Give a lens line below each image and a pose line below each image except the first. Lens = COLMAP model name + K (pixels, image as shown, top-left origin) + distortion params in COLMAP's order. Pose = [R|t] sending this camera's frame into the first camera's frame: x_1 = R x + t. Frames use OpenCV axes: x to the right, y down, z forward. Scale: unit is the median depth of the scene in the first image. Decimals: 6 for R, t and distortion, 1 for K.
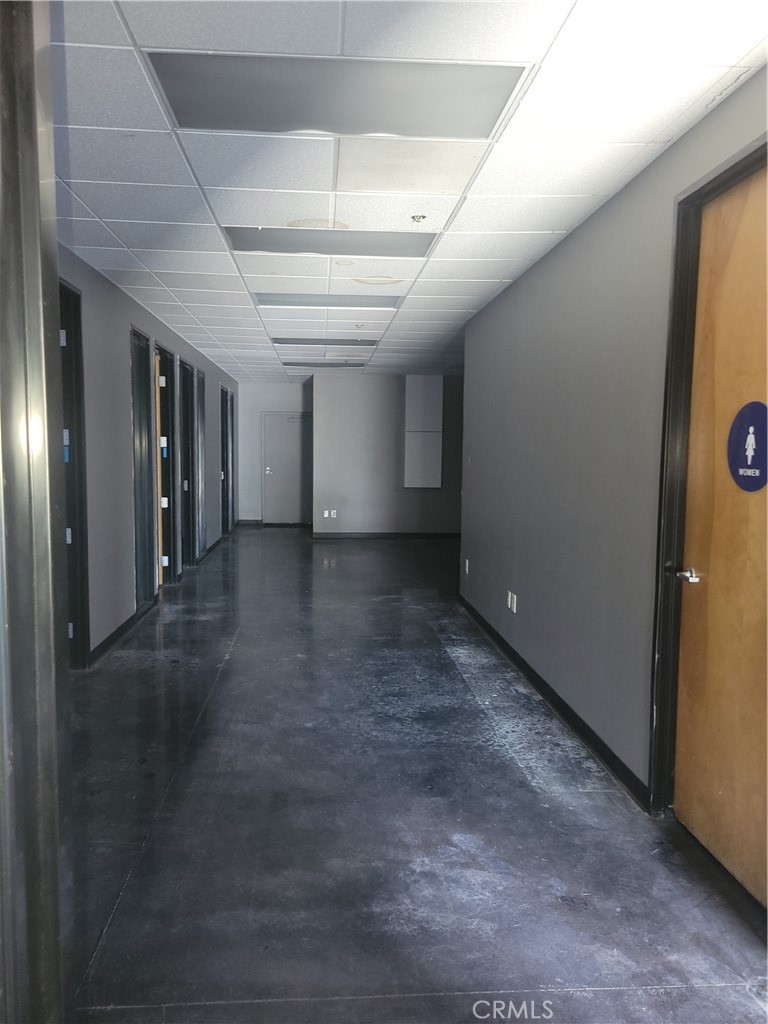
lens RADIAL K [[750.5, 0, 381.2], [0, 750.5, 494.4], [0, 0, 1]] dist [0.054863, -0.041459]
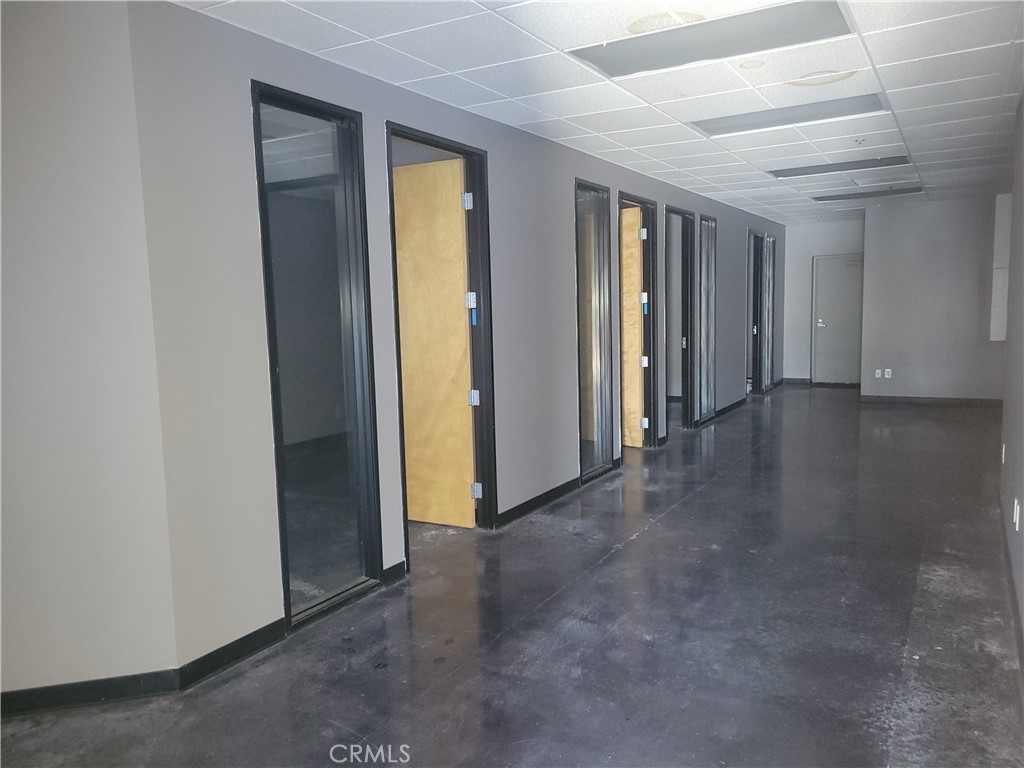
lens RADIAL K [[750.5, 0, 603.0], [0, 750.5, 379.7], [0, 0, 1]] dist [0.054863, -0.041459]
pose [[0.831146, 0.023133, -0.555573, 0.244945], [0.003793, 0.998875, 0.047266, -0.014492], [0.556041, -0.041393, 0.830123, 0.221998]]
